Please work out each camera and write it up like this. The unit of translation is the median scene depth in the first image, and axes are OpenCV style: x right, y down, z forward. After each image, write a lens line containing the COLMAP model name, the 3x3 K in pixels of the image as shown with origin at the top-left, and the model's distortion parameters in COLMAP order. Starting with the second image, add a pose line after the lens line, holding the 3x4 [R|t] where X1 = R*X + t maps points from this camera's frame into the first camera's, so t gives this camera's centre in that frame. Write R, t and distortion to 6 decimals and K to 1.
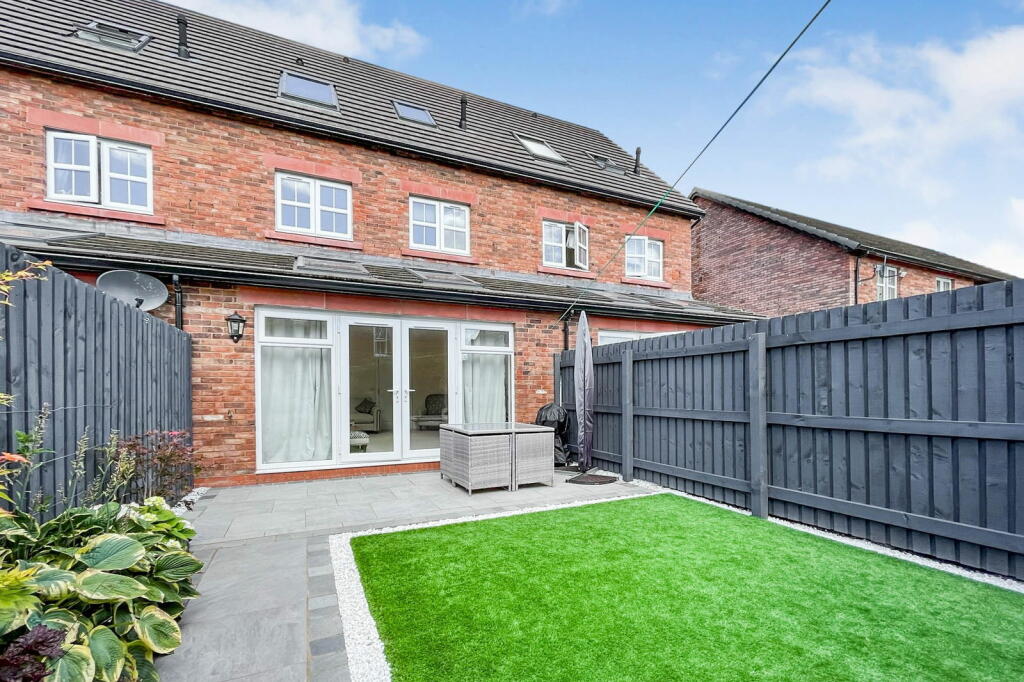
lens RADIAL K [[420.4, 0, 516.2], [0, 420.4, 343.1], [0, 0, 1]] dist [0.003717, 0.000313]
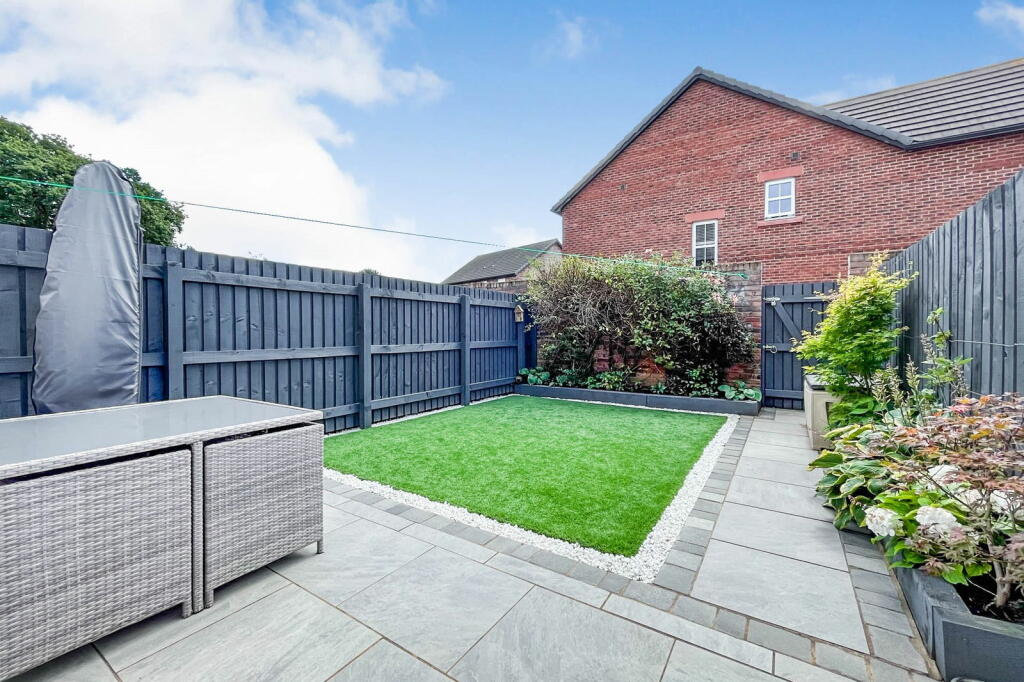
lens RADIAL K [[420.4, 0, 516.5], [0, 420.4, 334.9], [0, 0, 1]] dist [0.003717, 0.000313]
pose [[-0.512278, -0.025456, 0.858443, -0.804394], [-0.121749, 0.991618, -0.043249, 0.150581], [-0.850146, -0.126670, -0.511083, 1.433654]]
